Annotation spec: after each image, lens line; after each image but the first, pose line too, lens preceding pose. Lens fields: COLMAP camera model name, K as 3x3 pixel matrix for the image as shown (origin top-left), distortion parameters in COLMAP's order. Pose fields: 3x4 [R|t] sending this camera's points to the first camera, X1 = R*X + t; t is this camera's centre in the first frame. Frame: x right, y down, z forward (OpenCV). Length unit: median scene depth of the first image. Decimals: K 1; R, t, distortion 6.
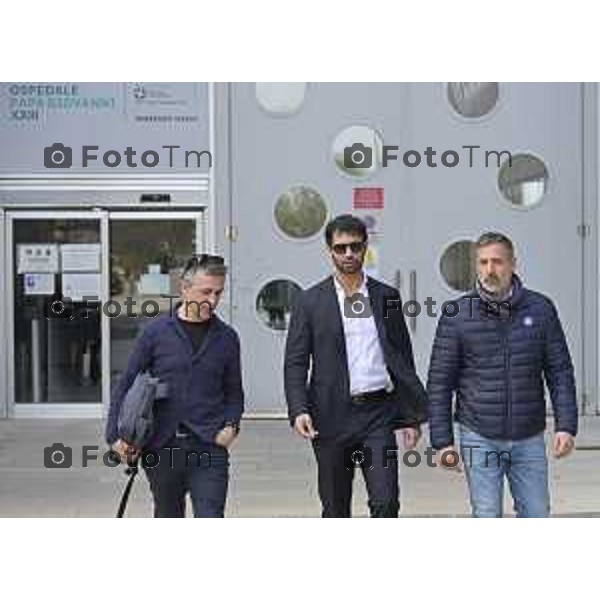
lens RADIAL K [[2578.7, 0, 298.5], [0, 2578.7, 300.7], [0, 0, 1]] dist [1.324483, 0.000000]
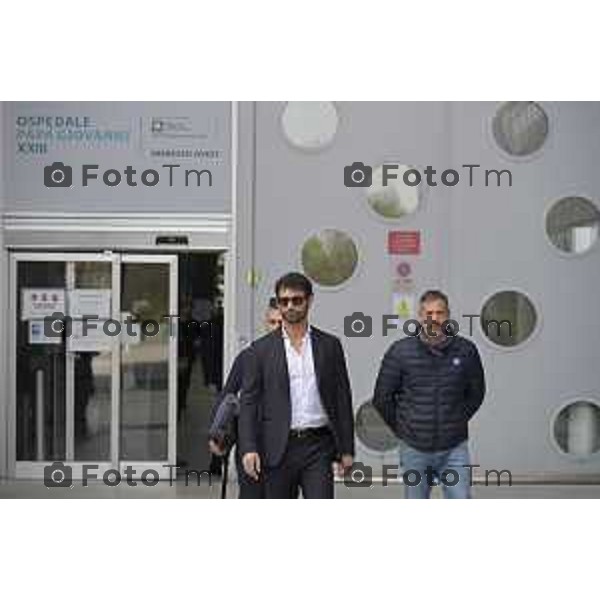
lens RADIAL K [[3528.7, 0, 323.3], [0, 3528.7, 328.1], [0, 0, 1]] dist [2.037169, 0.000000]
pose [[0.999442, 0.013469, -0.030565, 0.036998], [-0.013757, 0.999863, -0.009242, 0.002513], [0.030436, 0.009657, 0.999490, -0.252281]]
